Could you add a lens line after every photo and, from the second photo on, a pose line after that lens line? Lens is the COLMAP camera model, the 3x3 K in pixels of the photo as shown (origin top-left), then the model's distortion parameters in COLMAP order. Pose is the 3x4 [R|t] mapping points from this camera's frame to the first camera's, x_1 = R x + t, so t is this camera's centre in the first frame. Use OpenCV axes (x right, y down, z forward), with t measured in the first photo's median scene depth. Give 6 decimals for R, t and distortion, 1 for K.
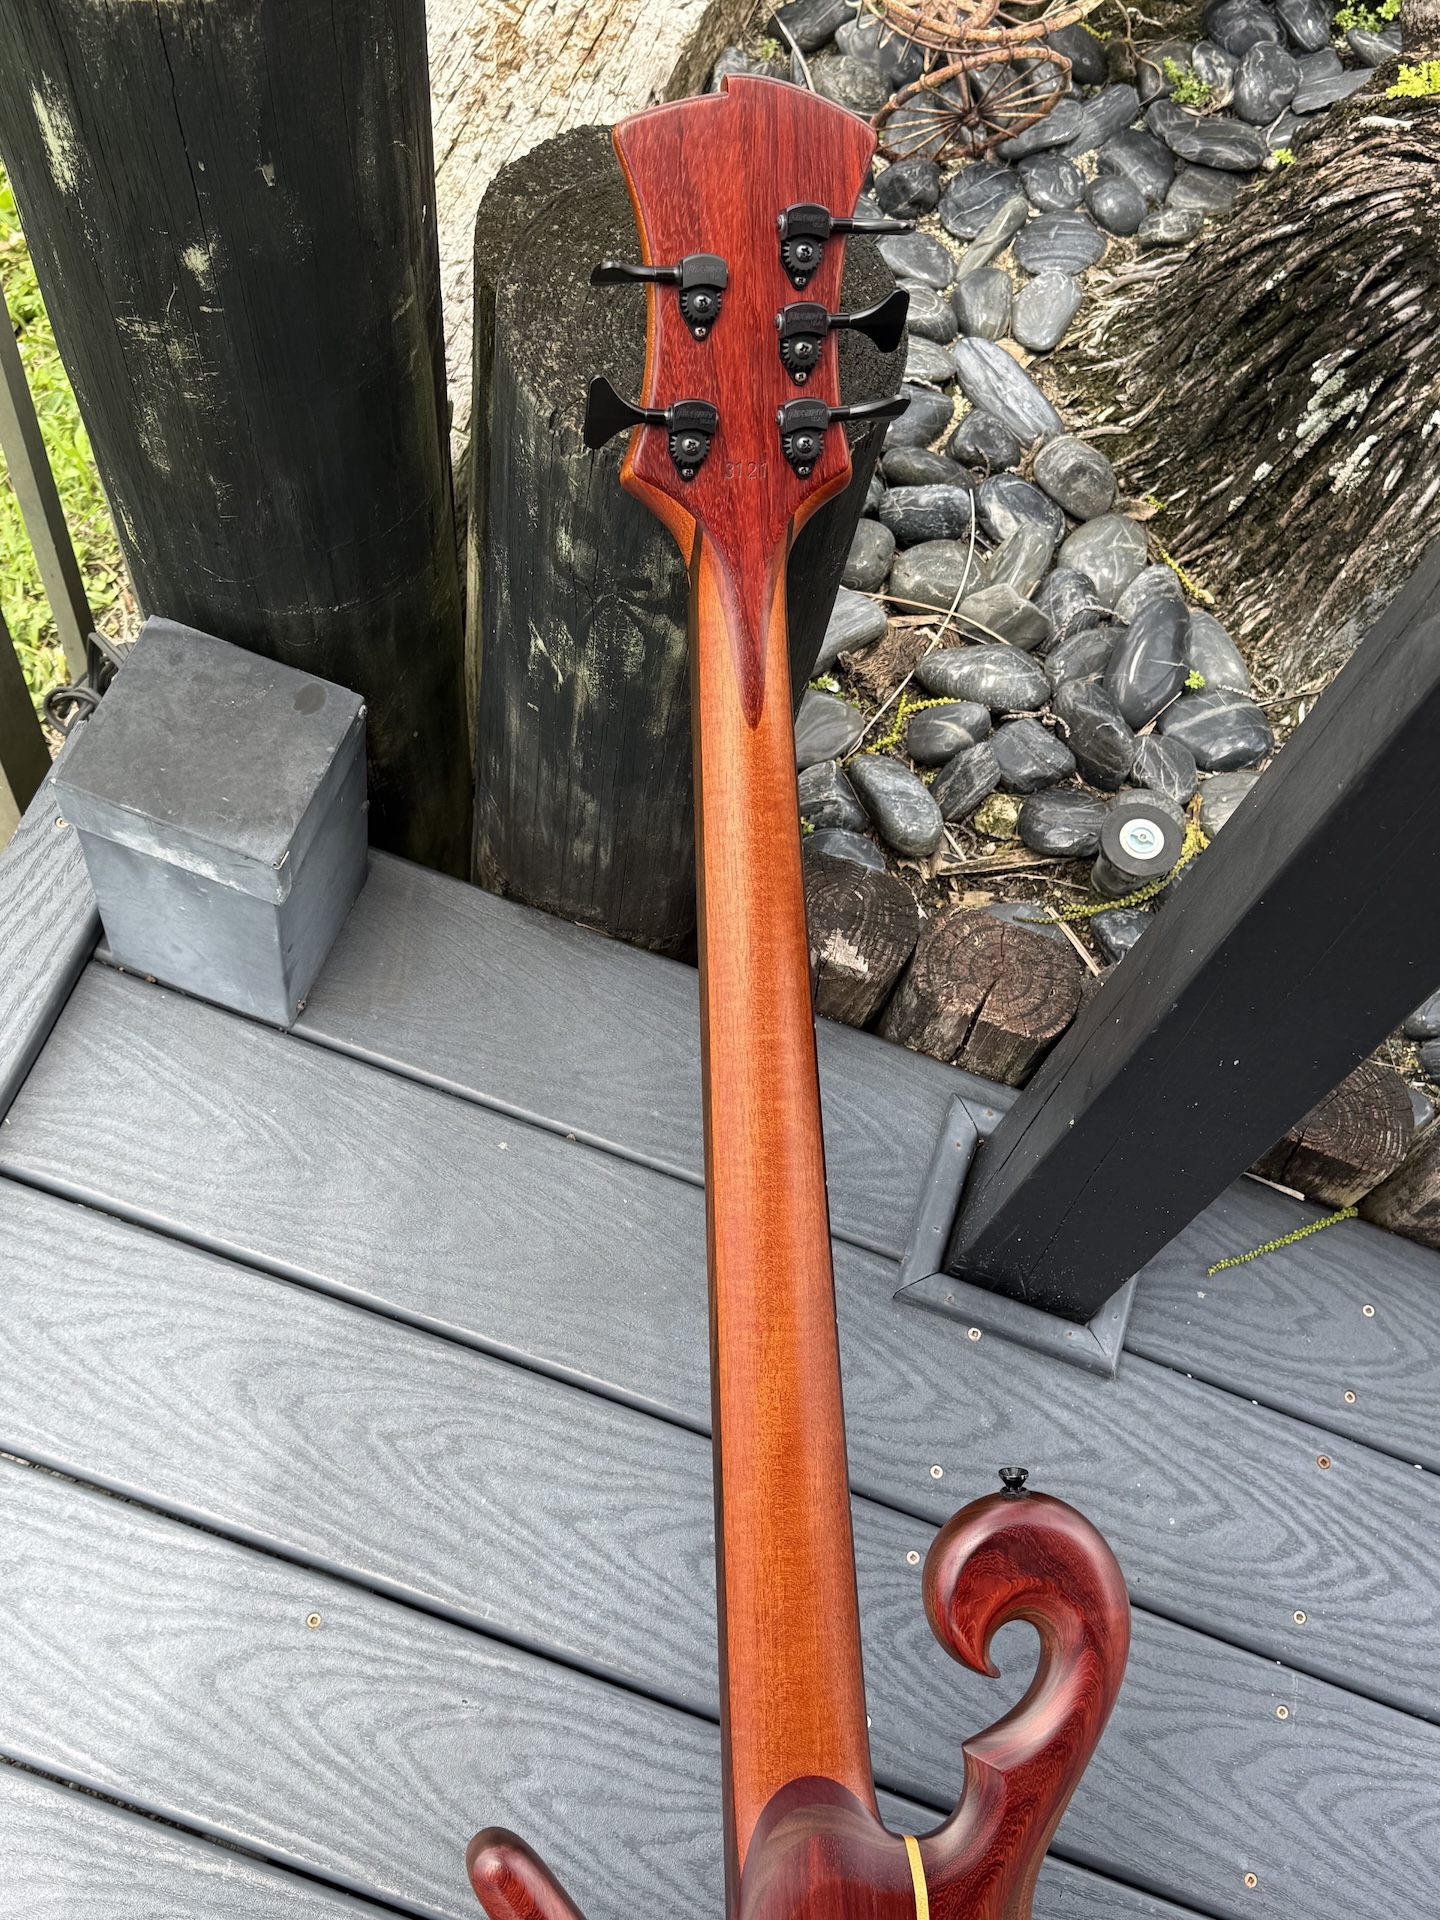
lens RADIAL K [[2153.6, 0, 712.3], [0, 2153.6, 955.1], [0, 0, 1]] dist [0.115380, 0.000000]
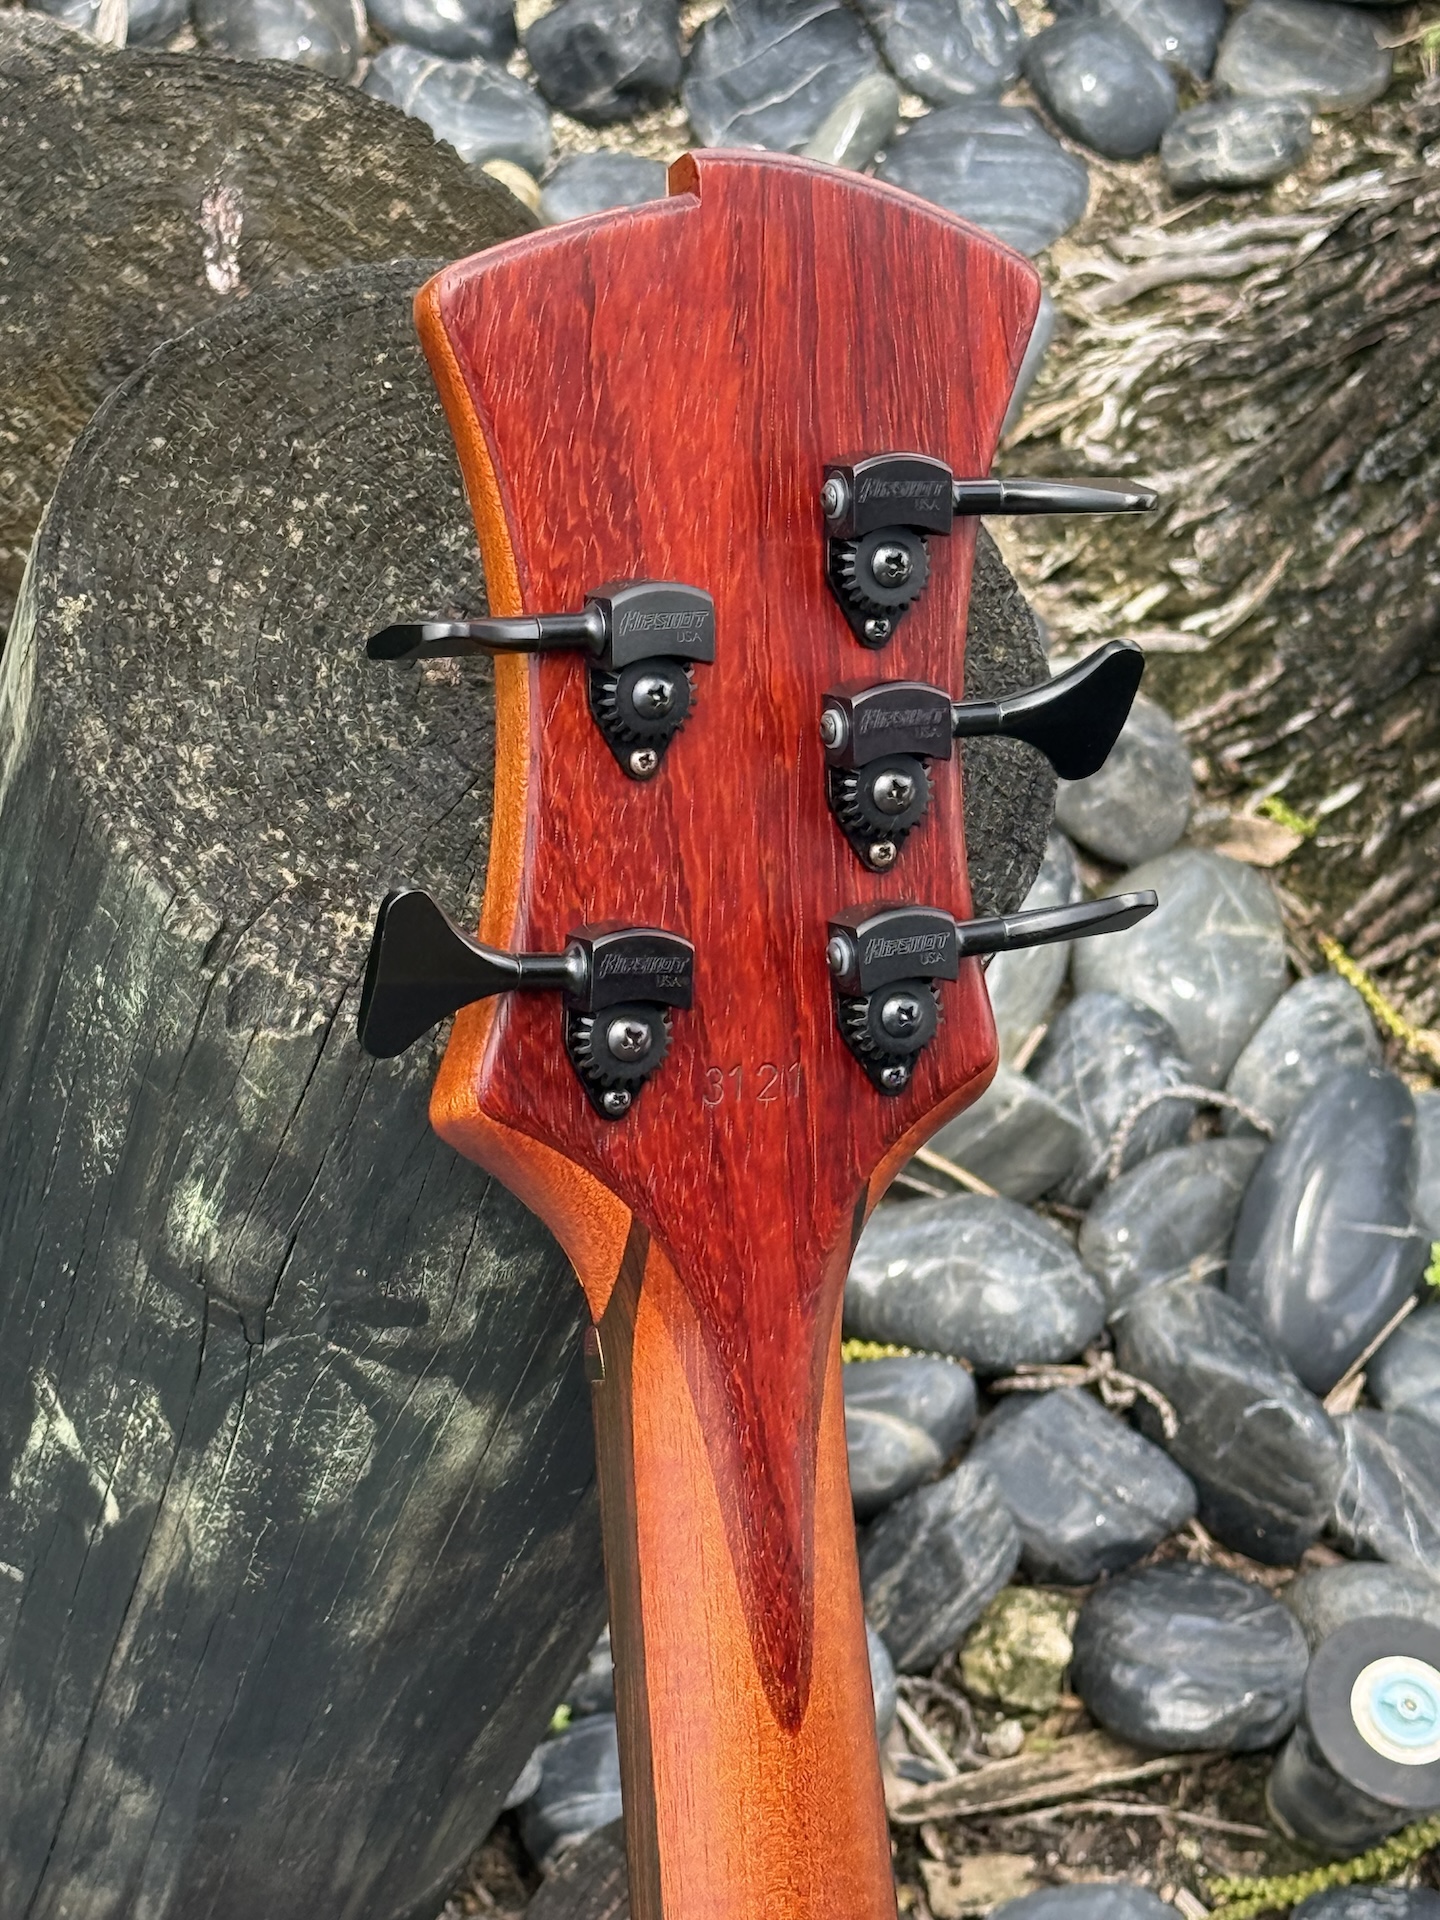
lens RADIAL K [[5523.1, 0, 722.1], [0, 5523.1, 963.1], [0, 0, 1]] dist [0.325491, 0.000000]
pose [[0.982521, -0.036498, 0.182537, -0.119982], [0.058063, 0.991756, -0.114227, -0.090921], [-0.176863, 0.122830, 0.976541, 0.011136]]
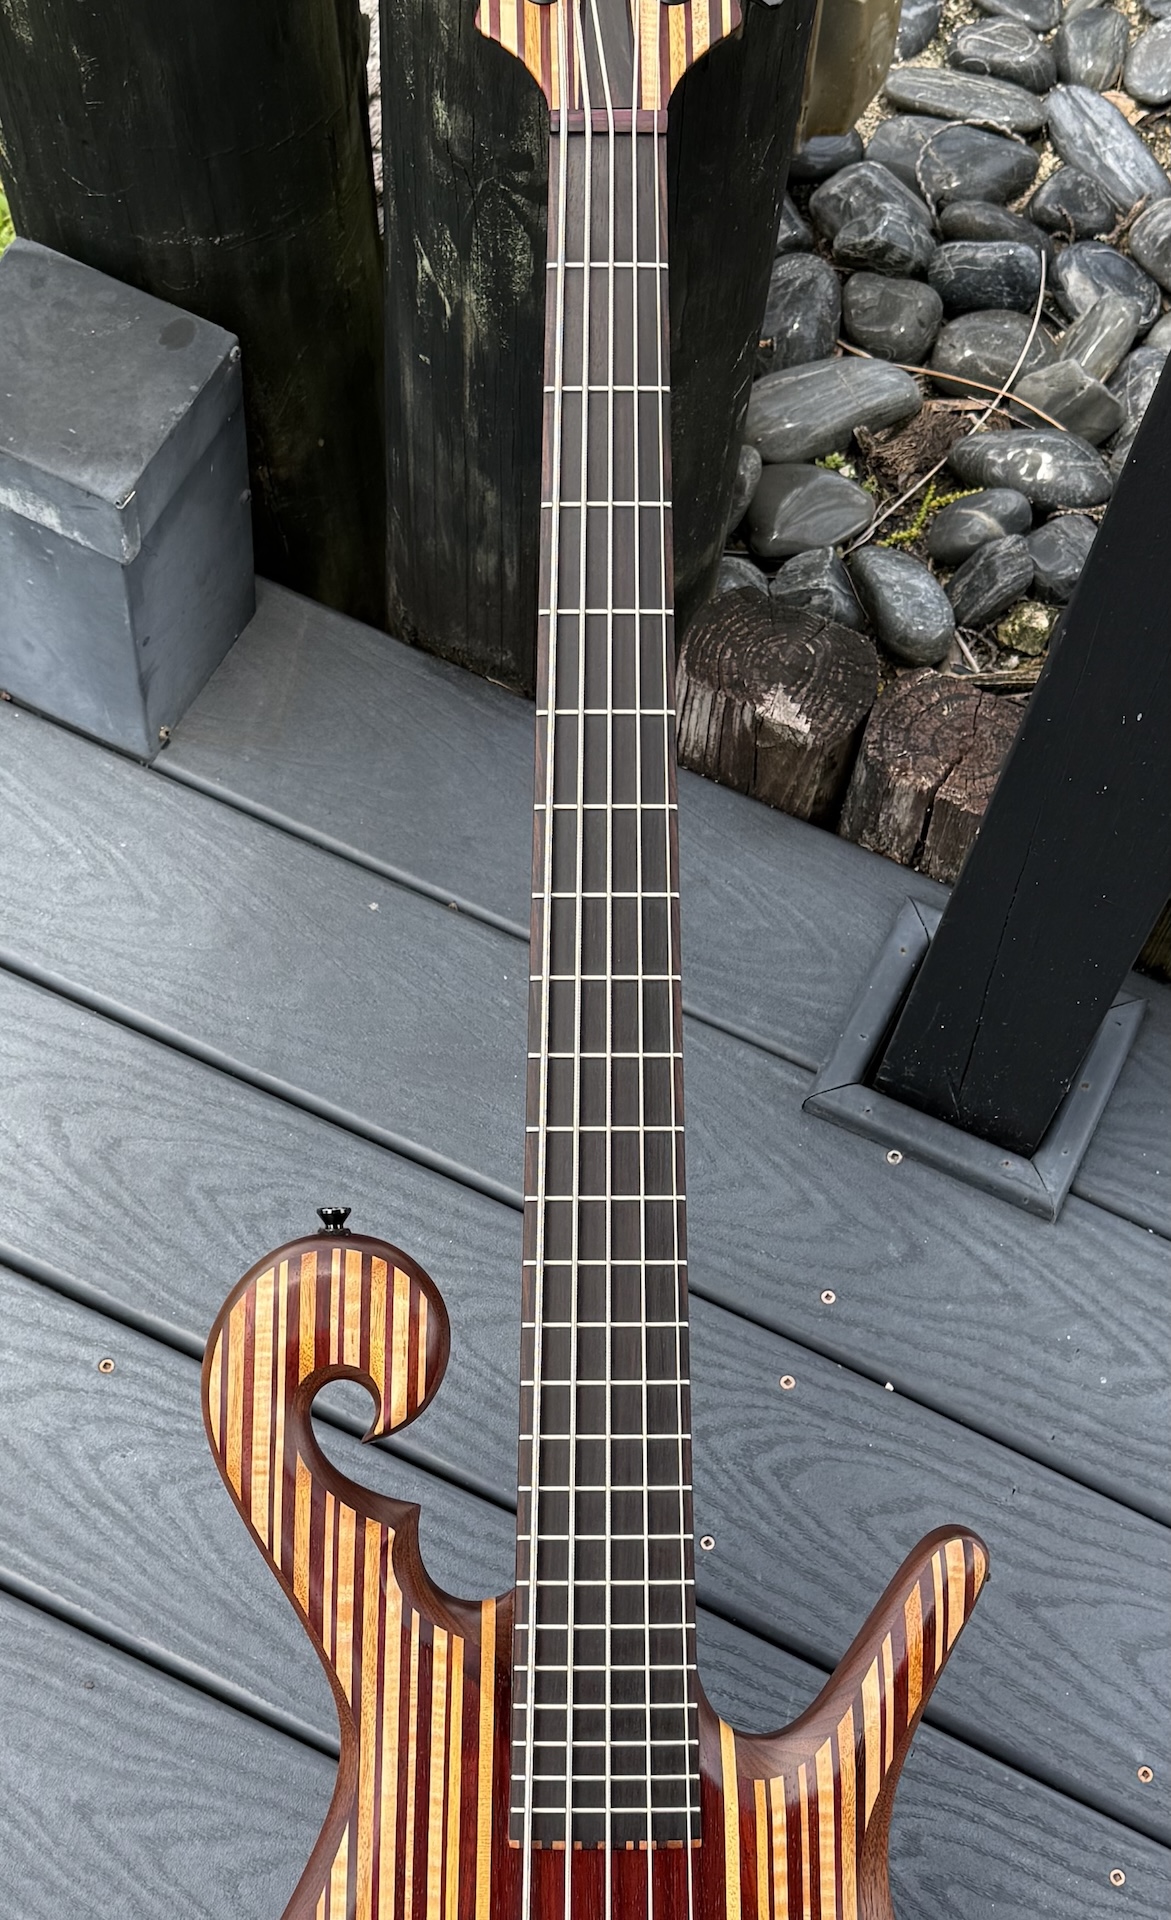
lens RADIAL K [[2820.8, 0, 522.0], [0, 2820.8, 1141.4], [0, 0, 1]] dist [0.106979, 0.000000]
pose [[0.986887, 0.079924, -0.140238, 0.131372], [-0.082497, 0.996511, -0.012622, 0.194634], [0.138740, 0.024025, 0.990037, -0.122965]]
